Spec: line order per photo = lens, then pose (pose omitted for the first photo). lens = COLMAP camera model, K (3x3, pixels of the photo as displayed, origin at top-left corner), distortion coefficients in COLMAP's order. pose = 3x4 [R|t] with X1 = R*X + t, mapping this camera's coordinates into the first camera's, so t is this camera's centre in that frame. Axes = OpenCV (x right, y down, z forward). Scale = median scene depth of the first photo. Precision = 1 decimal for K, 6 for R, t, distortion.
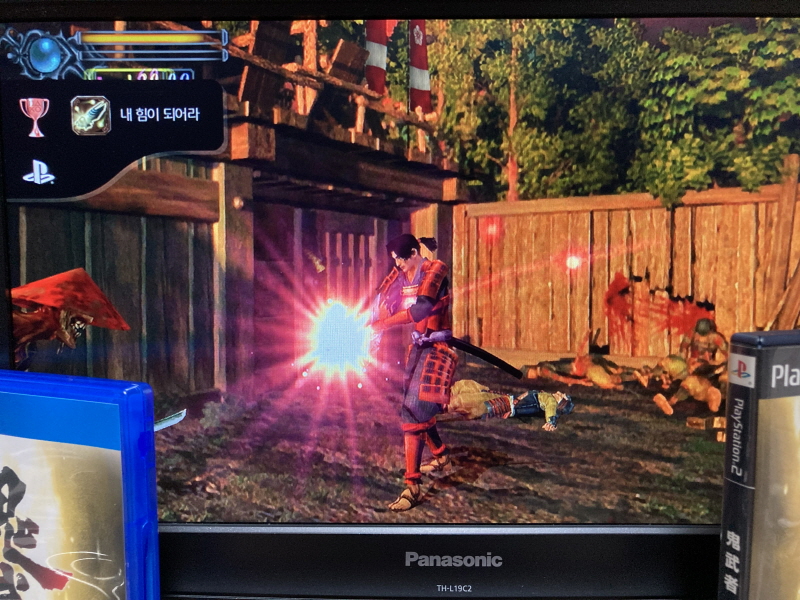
lens RADIAL K [[665.0, 0, 398.0], [0, 665.0, 291.9], [0, 0, 1]] dist [0.027998, -0.066307]
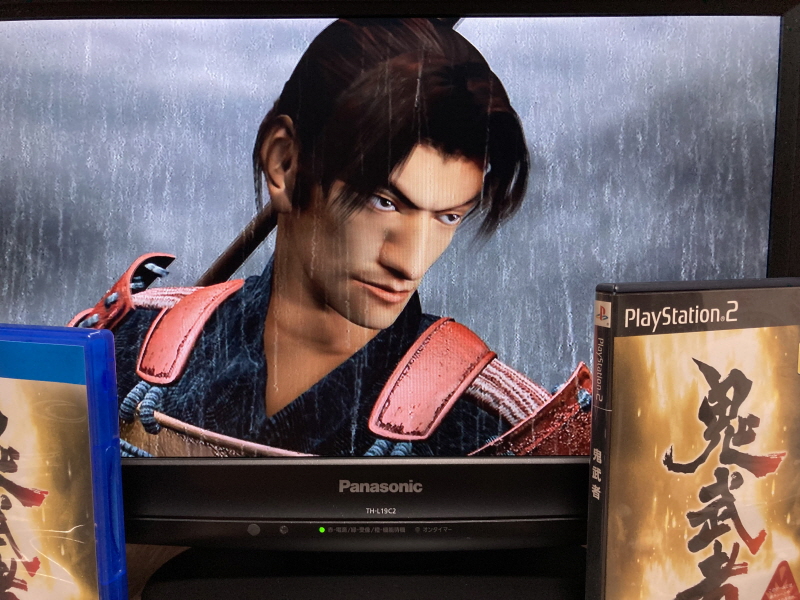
lens RADIAL K [[665.0, 0, 401.3], [0, 665.0, 306.5], [0, 0, 1]] dist [0.027998, -0.066307]
pose [[0.999909, -0.002779, 0.013200, 0.121165], [0.002371, 0.999522, 0.030812, 0.059084], [-0.013280, -0.030778, 0.999438, -0.178150]]
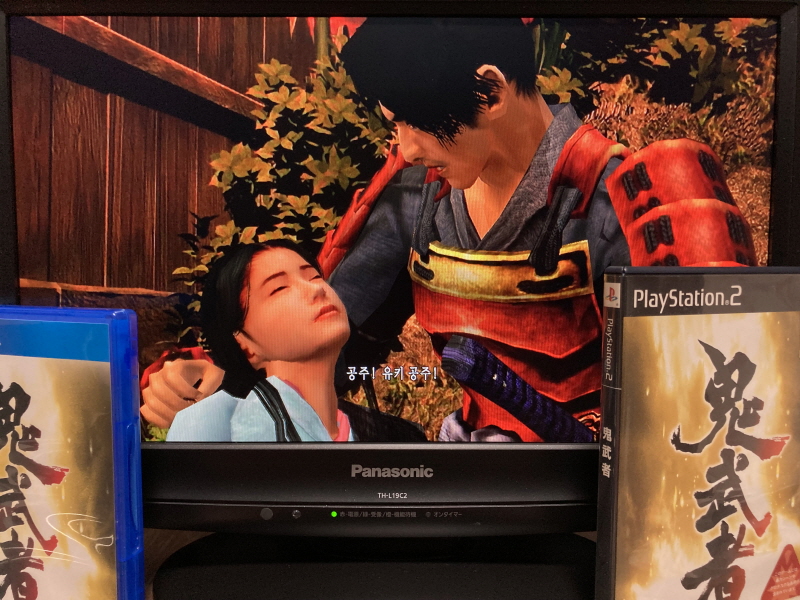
lens RADIAL K [[665.0, 0, 398.3], [0, 665.0, 302.5], [0, 0, 1]] dist [0.027998, -0.066307]
pose [[0.999845, 0.004310, 0.017073, 0.084020], [-0.004167, 0.999956, -0.008423, 0.127878], [-0.017109, 0.008351, 0.999819, -0.216301]]
